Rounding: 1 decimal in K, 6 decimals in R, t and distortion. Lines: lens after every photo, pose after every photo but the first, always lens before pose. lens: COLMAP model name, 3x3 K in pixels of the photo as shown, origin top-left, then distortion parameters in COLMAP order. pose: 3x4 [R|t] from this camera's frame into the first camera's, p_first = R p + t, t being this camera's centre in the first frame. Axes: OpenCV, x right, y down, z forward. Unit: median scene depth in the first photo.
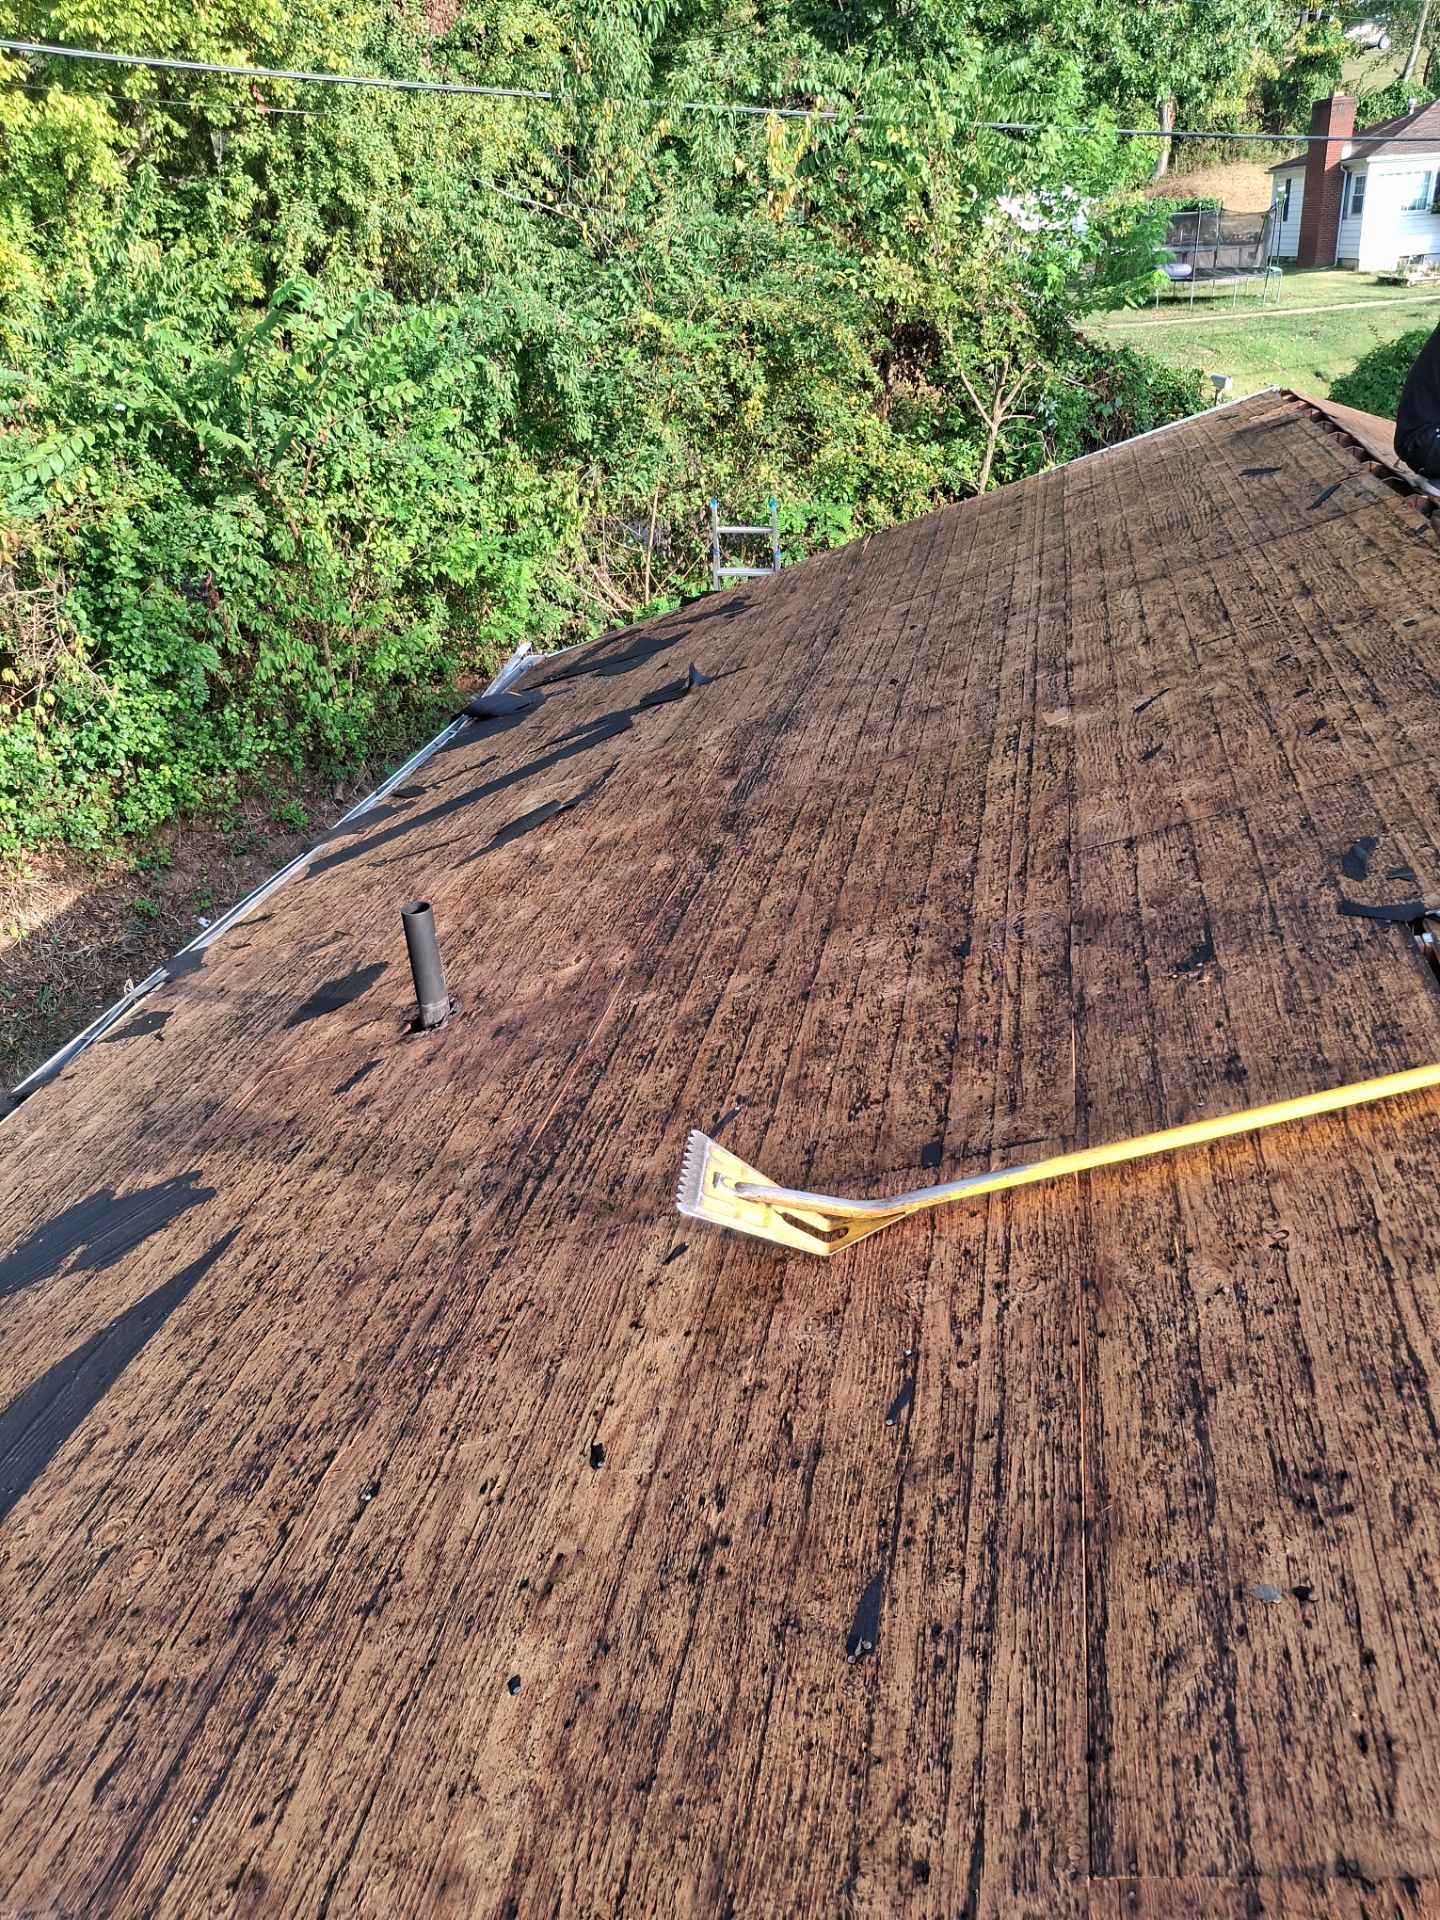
lens RADIAL K [[1448.1, 0, 704.8], [0, 1448.1, 944.4], [0, 0, 1]] dist [0.019033, -0.050812]
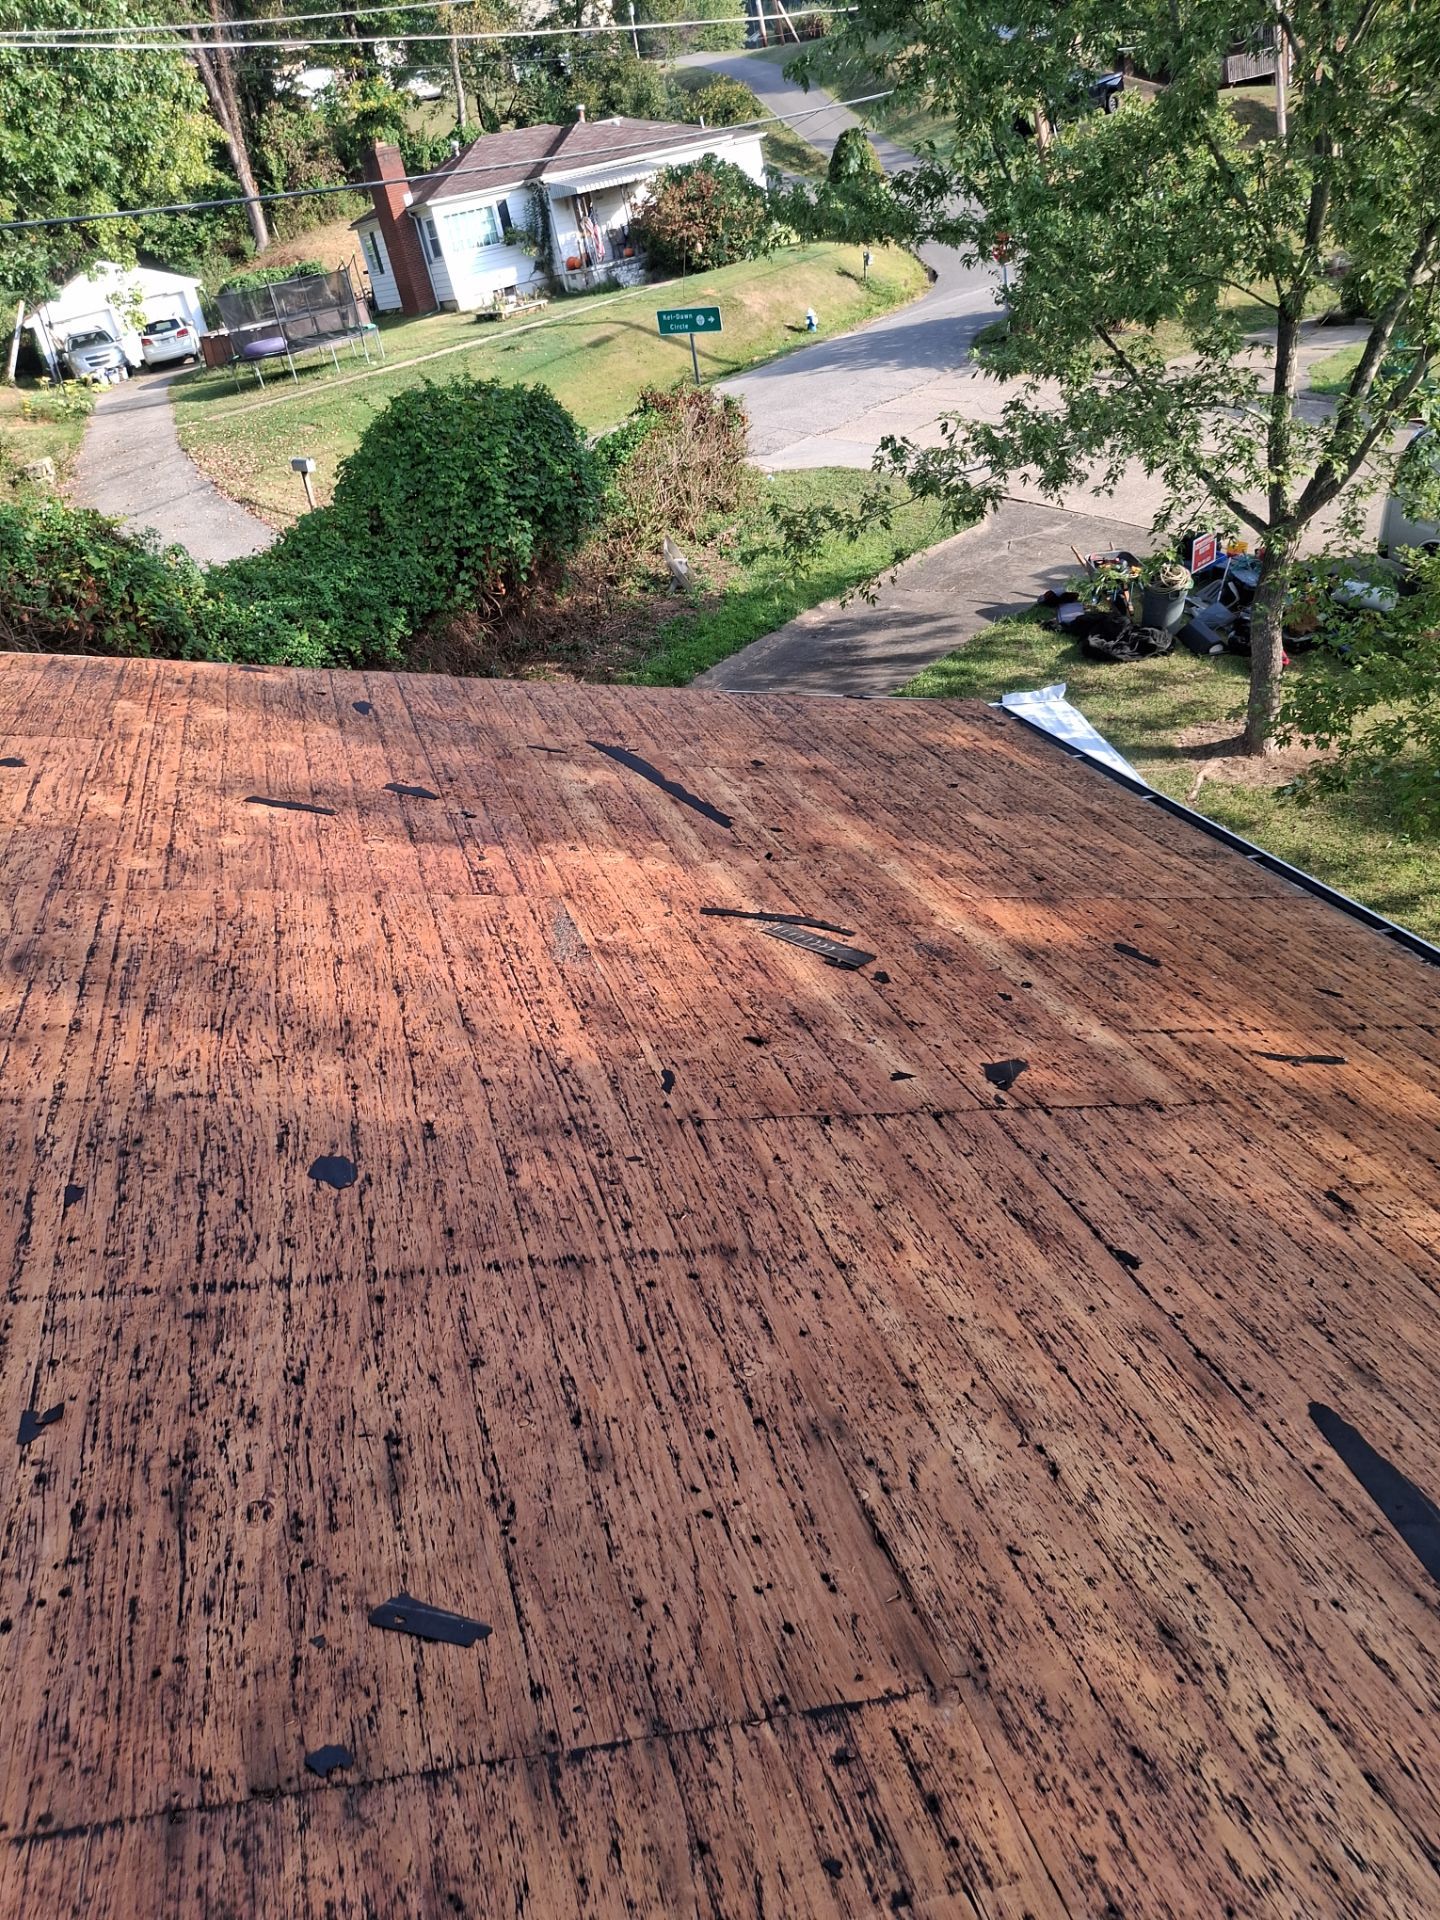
lens RADIAL K [[1414.0, 0, 694.3], [0, 1414.0, 913.4], [0, 0, 1]] dist [0.024052, -0.033564]
pose [[0.877605, -0.316427, 0.360115, 0.117349], [0.332446, 0.942943, 0.018374, -0.037604], [-0.345382, 0.103594, 0.932727, 0.071513]]
